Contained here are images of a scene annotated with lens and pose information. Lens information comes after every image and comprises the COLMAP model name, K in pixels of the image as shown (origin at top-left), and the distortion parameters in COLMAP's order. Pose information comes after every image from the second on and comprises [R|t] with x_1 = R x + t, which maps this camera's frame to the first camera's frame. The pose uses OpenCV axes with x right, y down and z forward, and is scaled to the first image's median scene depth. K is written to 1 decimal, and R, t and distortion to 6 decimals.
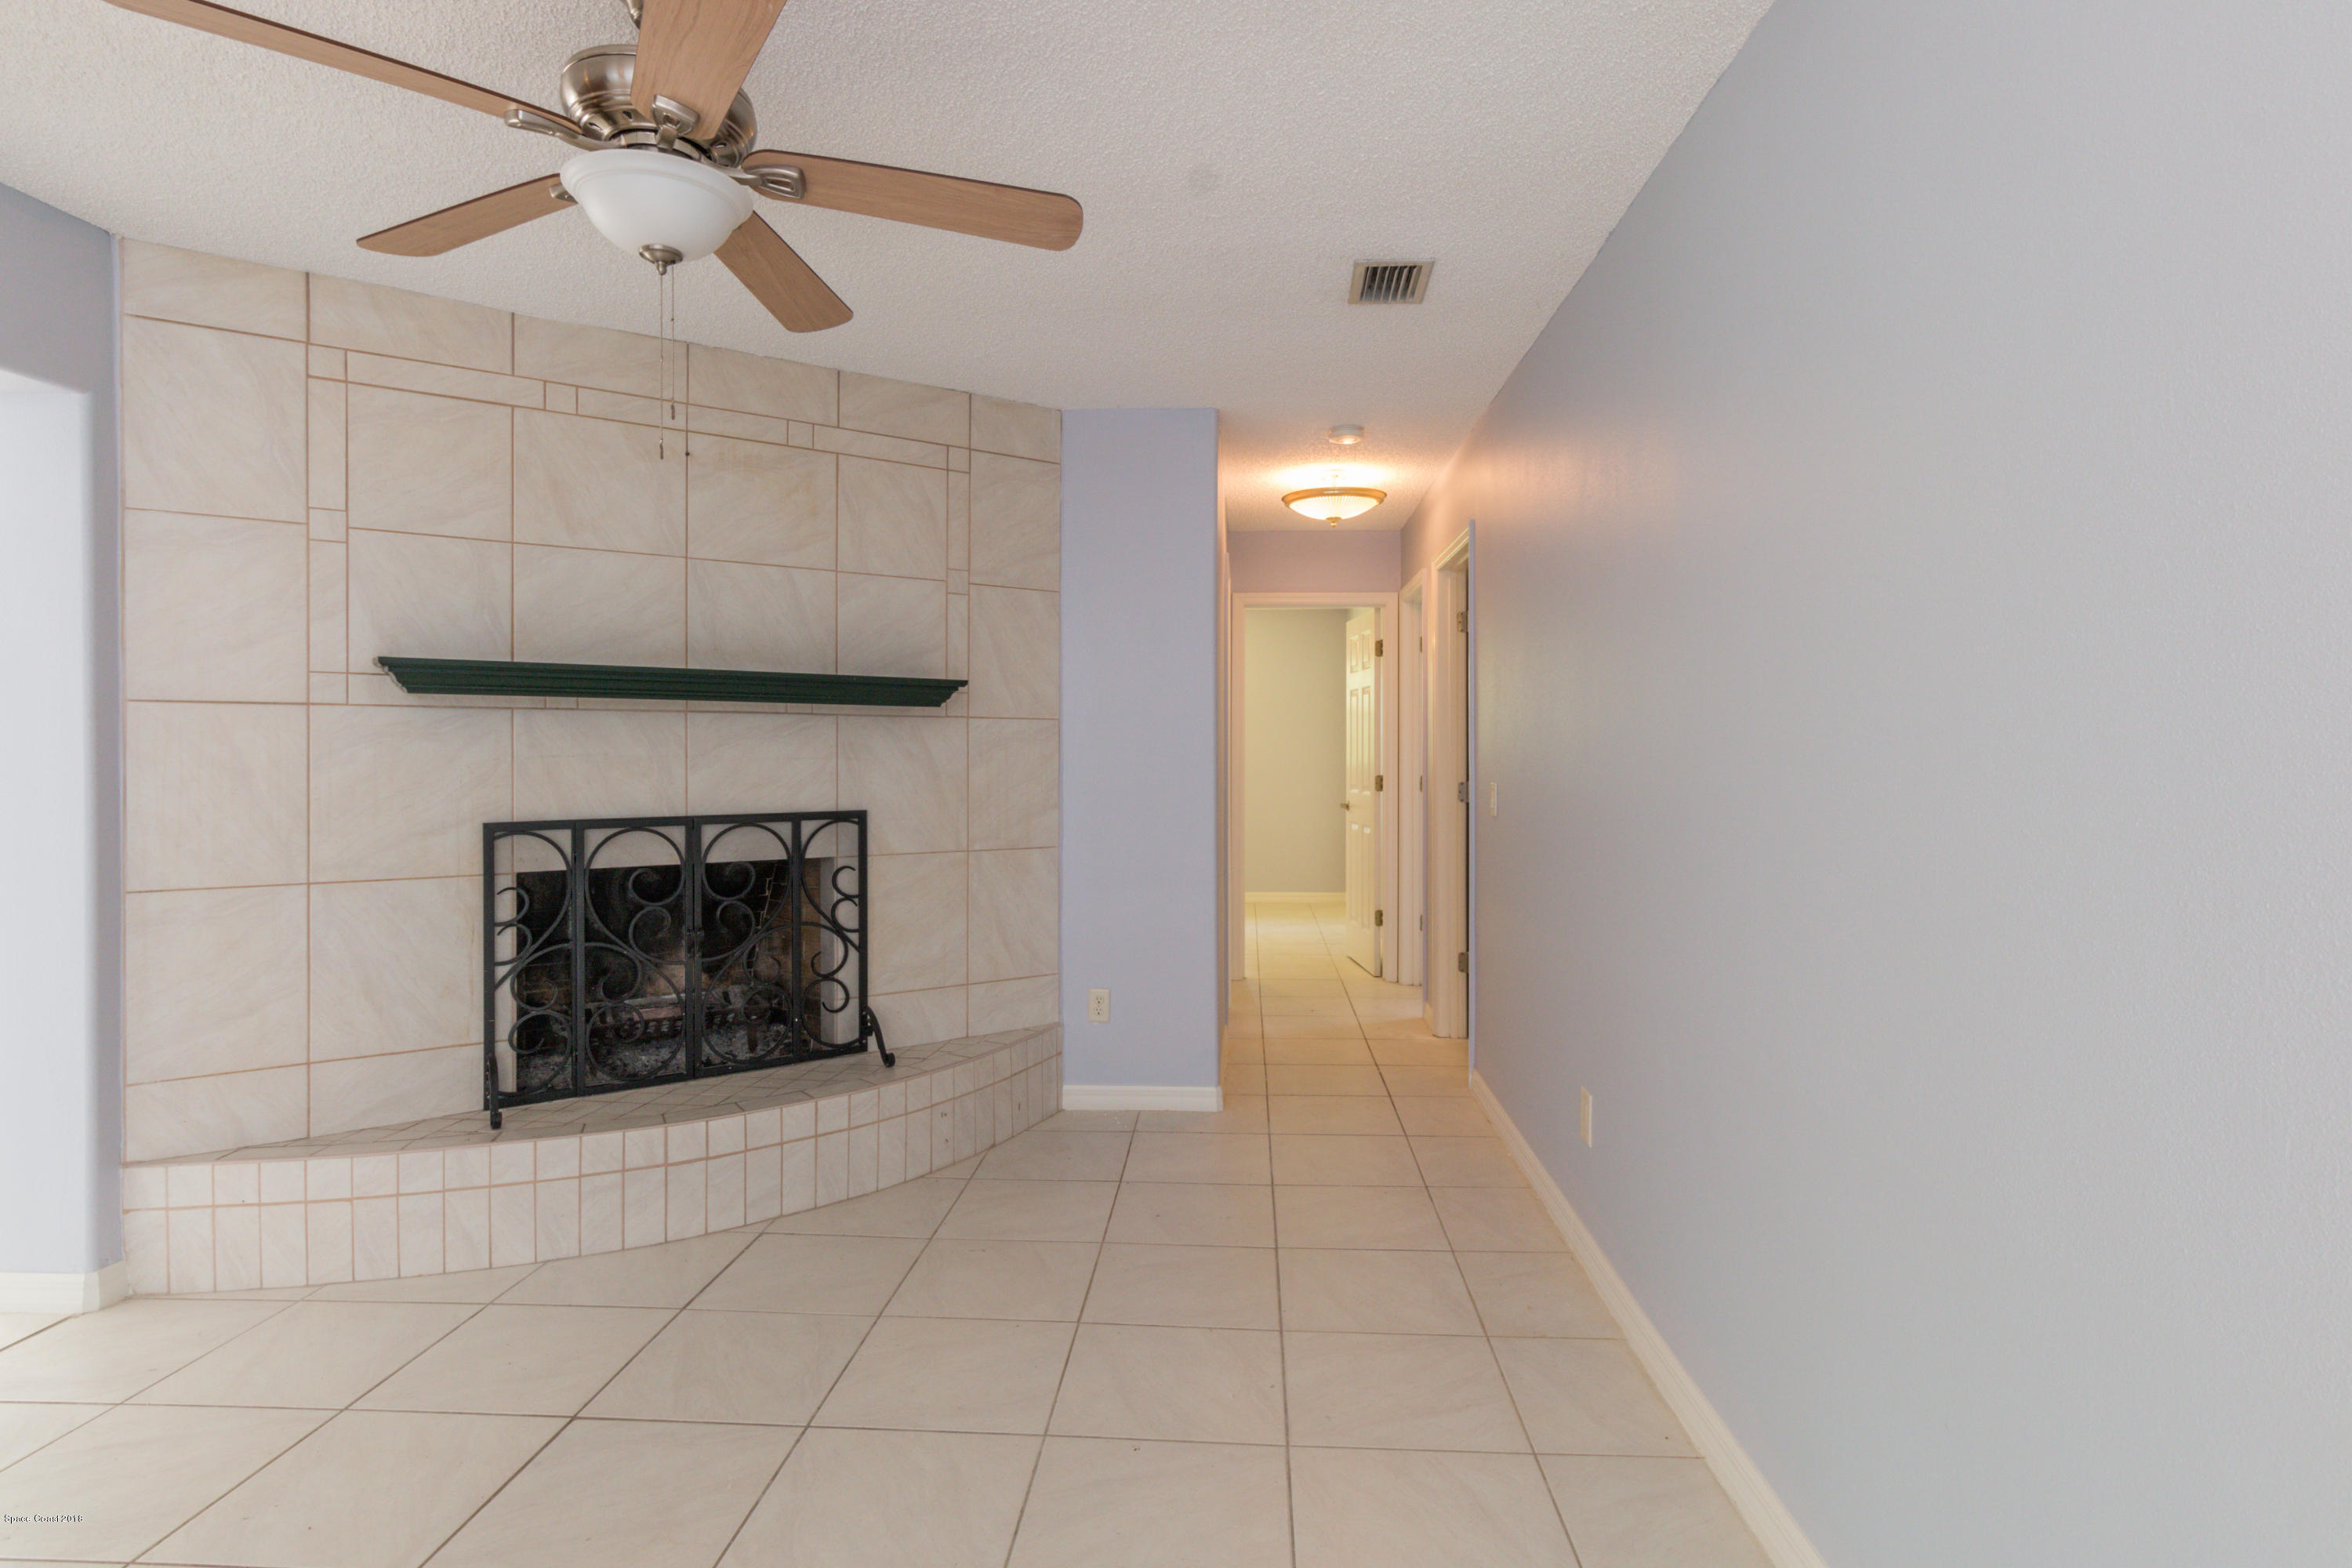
lens RADIAL K [[1202.4, 0, 1184.9], [0, 1202.4, 765.3], [0, 0, 1]] dist [-0.000005, 0.000530]
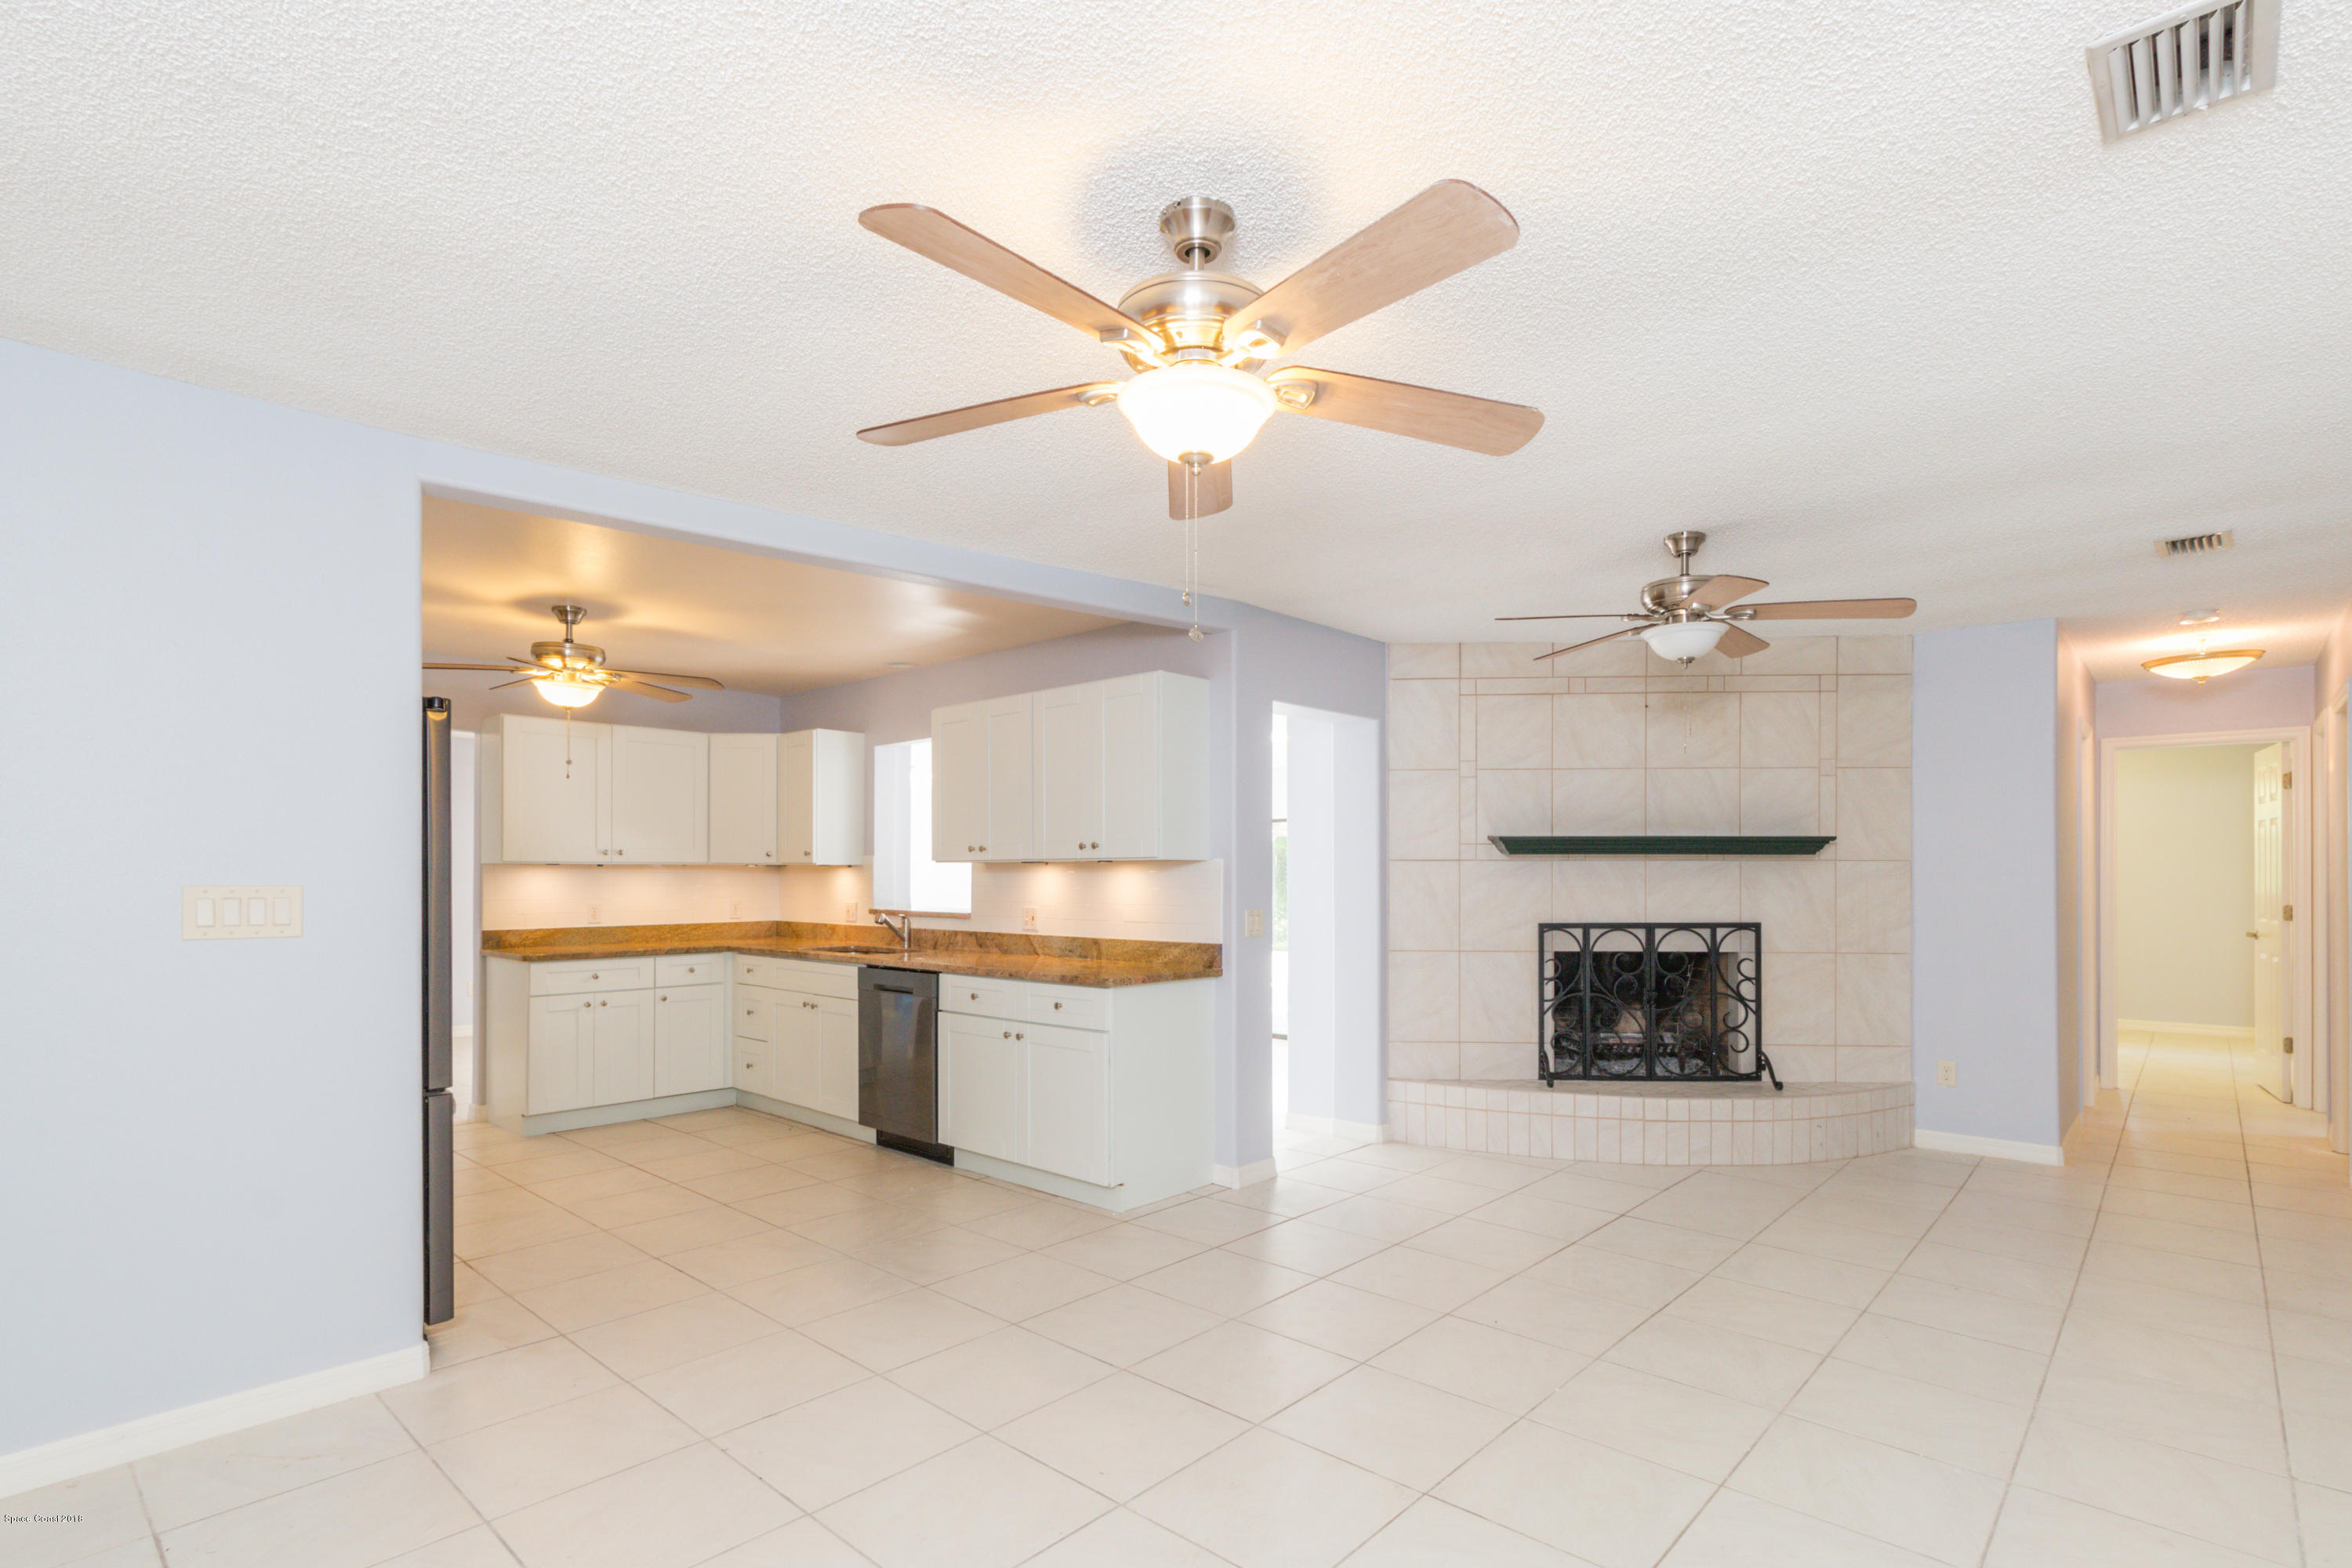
lens RADIAL K [[1125.4, 0, 1187.4], [0, 1125.4, 868.9], [0, 0, 1]] dist [0.002871, 0.000988]
pose [[0.774498, -0.002451, -0.632571, 0.085214], [-0.006005, 0.999919, -0.011227, -0.011786], [0.632548, 0.012494, 0.774421, -0.637553]]
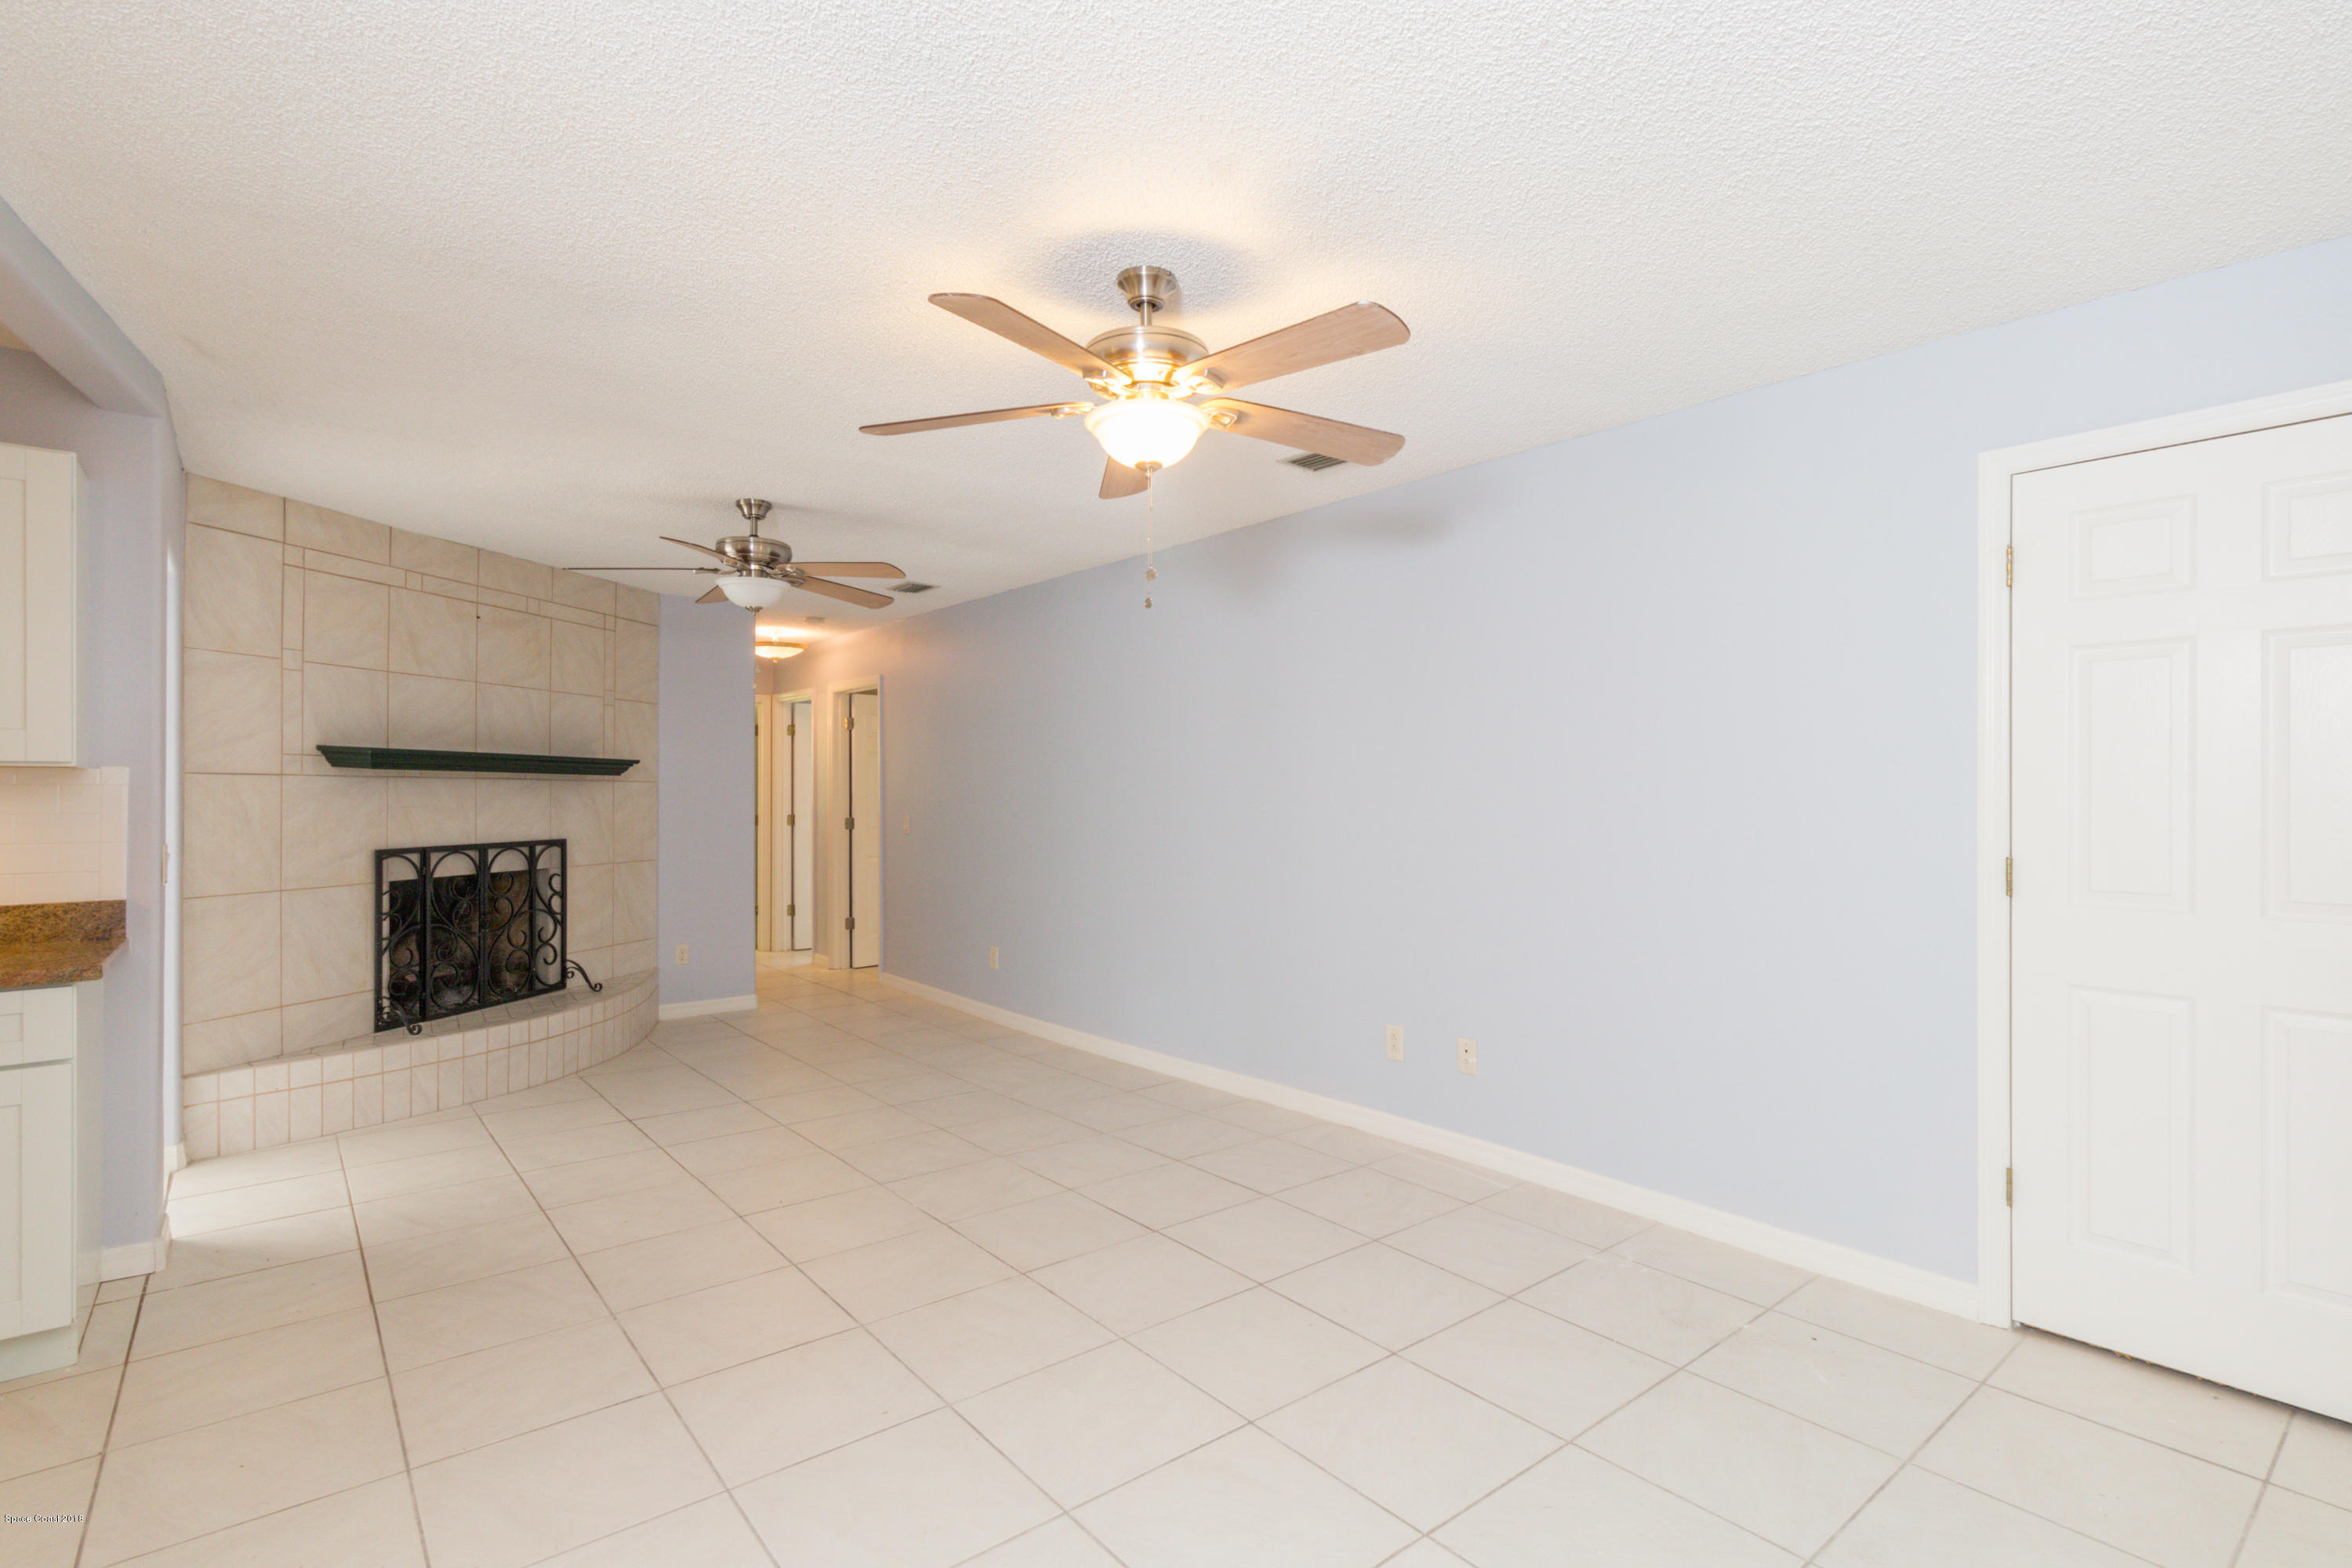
lens RADIAL K [[1125.4, 0, 1166.5], [0, 1125.4, 782.5], [0, 0, 1]] dist [0.002871, 0.000988]
pose [[0.748842, 0.008131, 0.662699, -0.743805], [0.004858, 0.999831, -0.017757, -0.008389], [-0.662731, 0.016516, 0.748676, -0.751048]]
